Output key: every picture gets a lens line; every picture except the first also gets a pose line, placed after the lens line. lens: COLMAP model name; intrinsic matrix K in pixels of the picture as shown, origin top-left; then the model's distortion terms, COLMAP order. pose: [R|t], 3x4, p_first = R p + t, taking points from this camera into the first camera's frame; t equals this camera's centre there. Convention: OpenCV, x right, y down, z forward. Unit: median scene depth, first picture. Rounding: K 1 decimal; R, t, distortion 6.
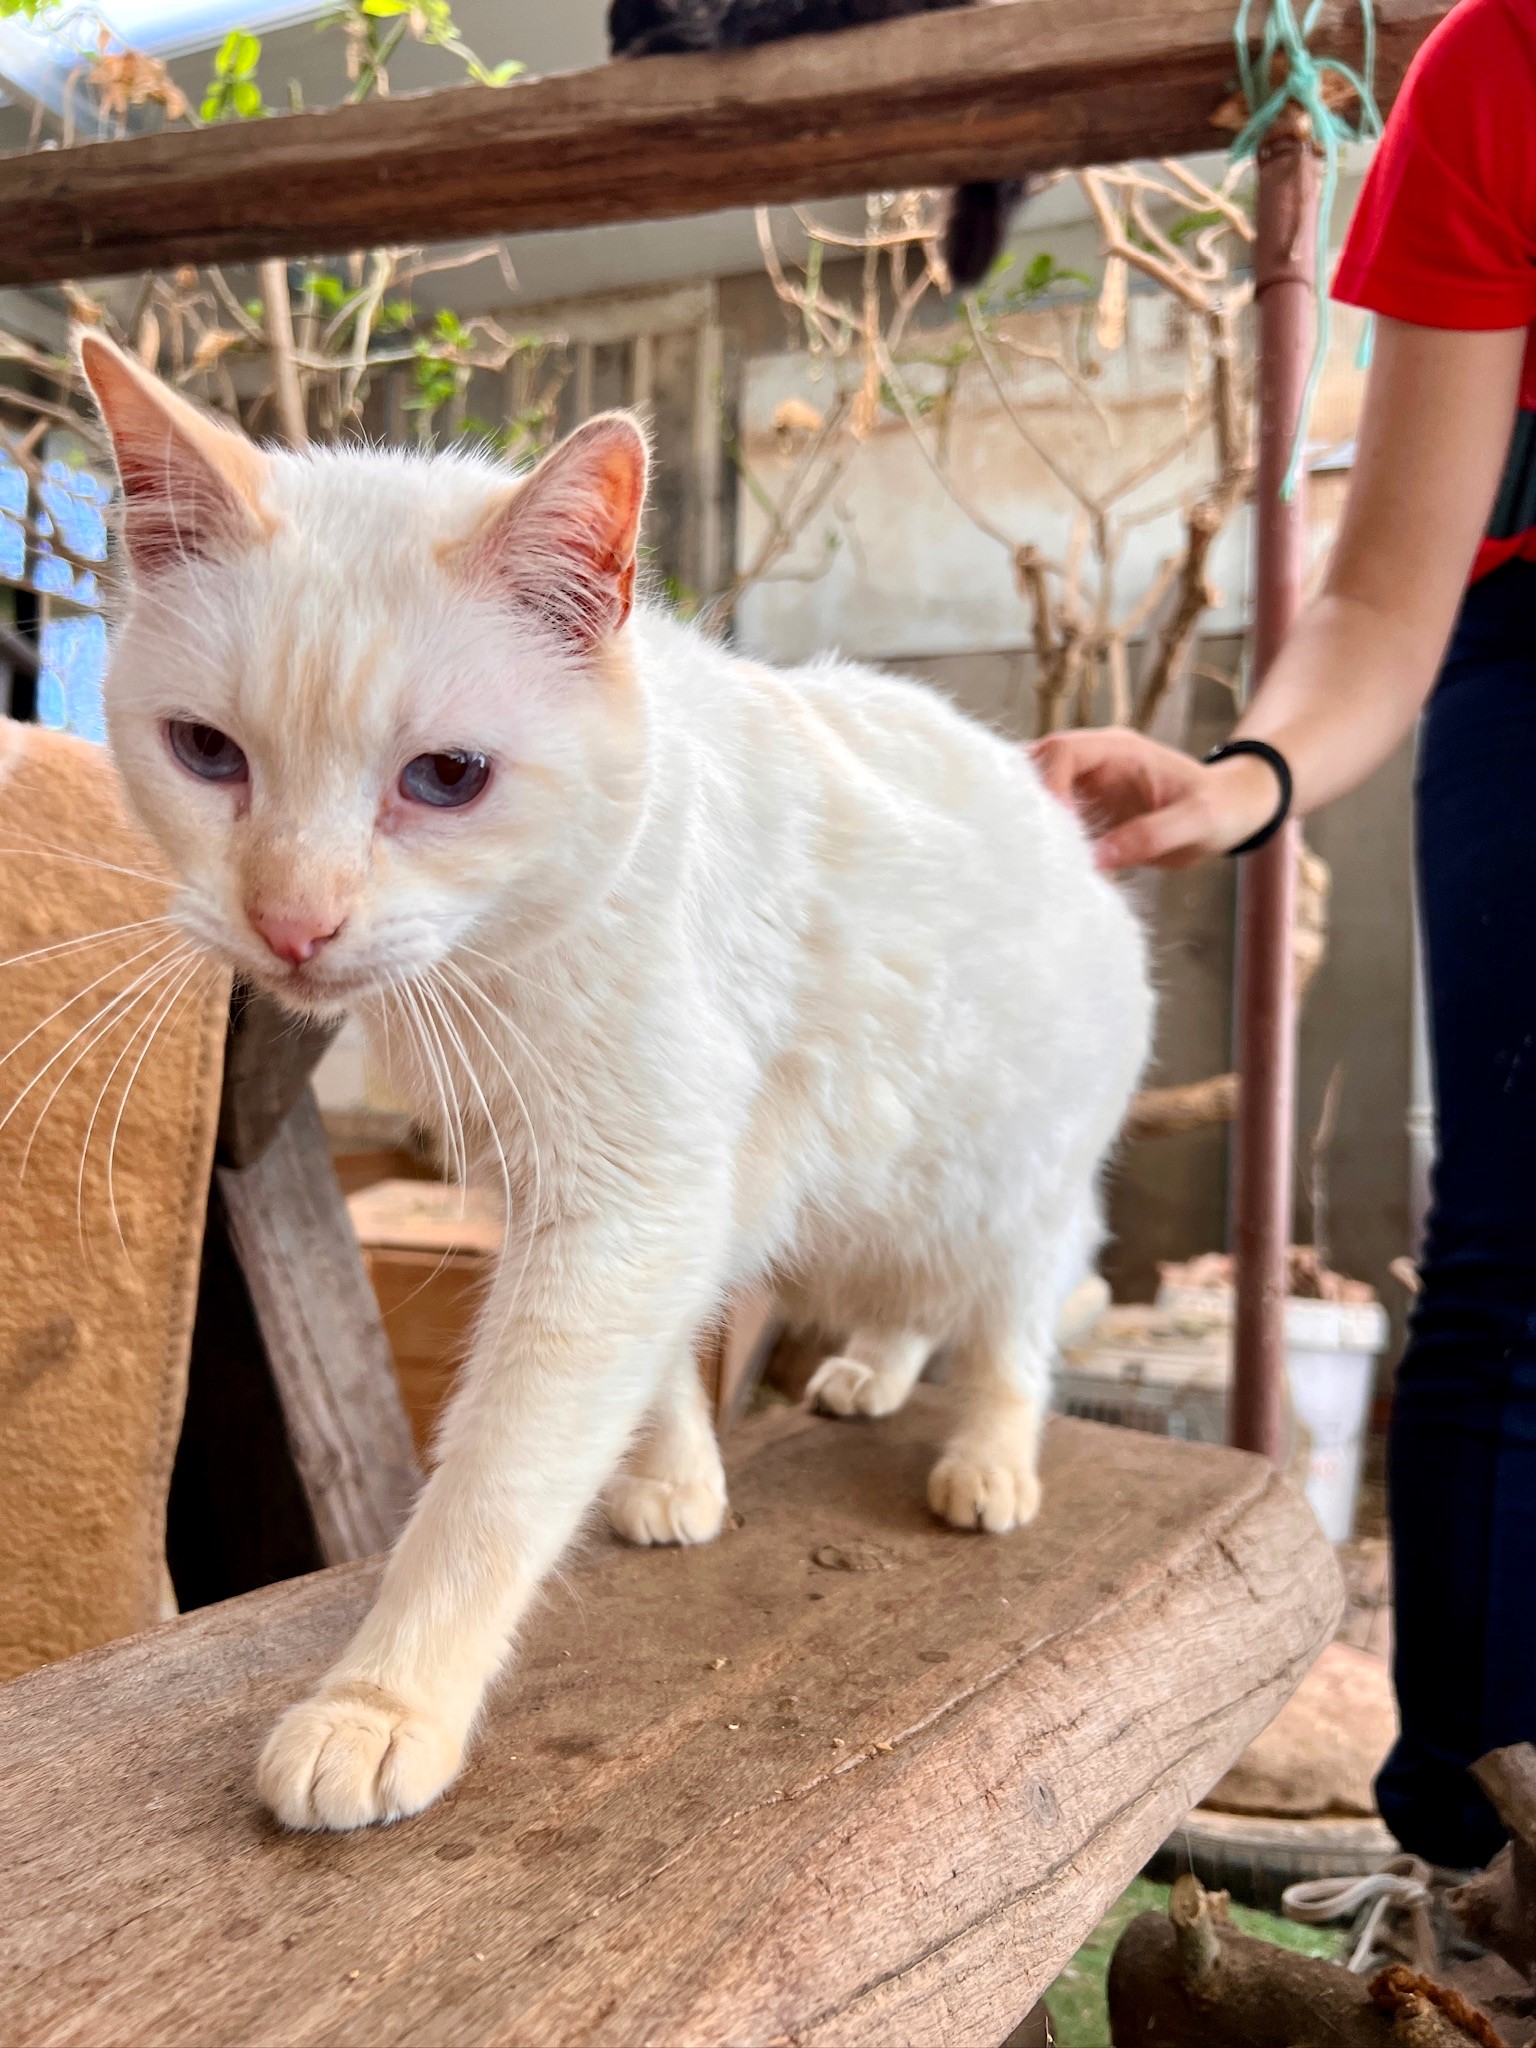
lens RADIAL K [[1559.5, 0, 768.0], [0, 1559.5, 1024.0], [0, 0, 1]] dist [-0.009324, 0.009608]
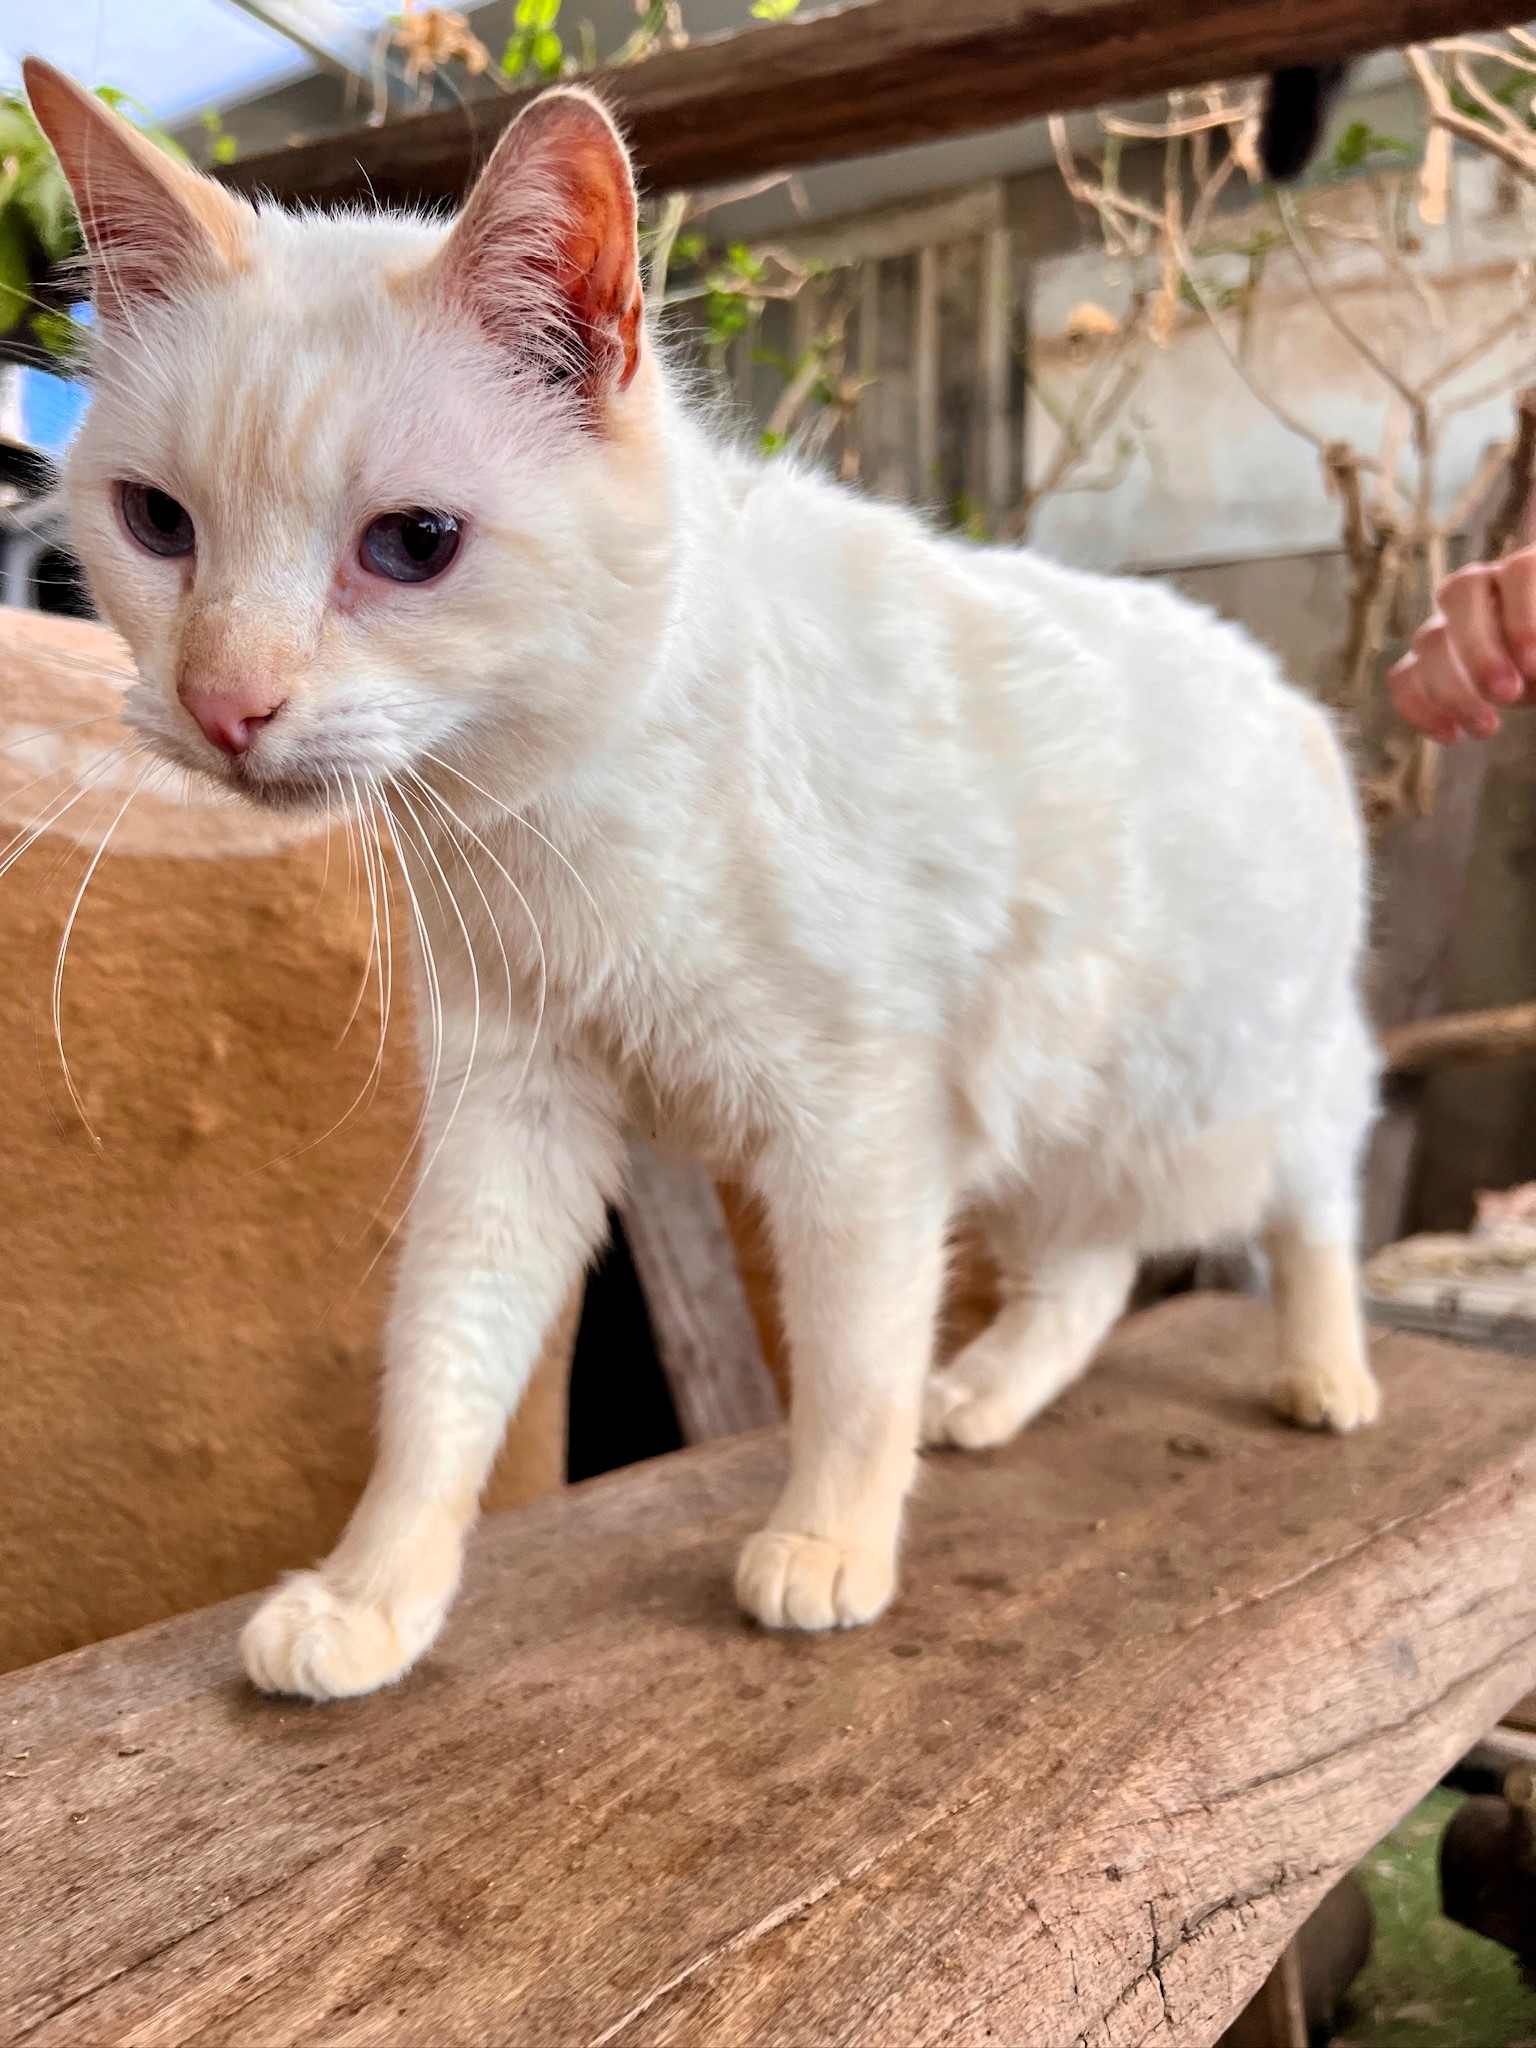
lens RADIAL K [[1604.4, 0, 760.7], [0, 1604.4, 1021.6], [0, 0, 1]] dist [0.038972, -0.056559]
pose [[0.986306, -0.003629, -0.164888, -0.074246], [0.011760, 0.998761, 0.048364, -0.017523], [0.164509, -0.049641, 0.985126, -0.174000]]
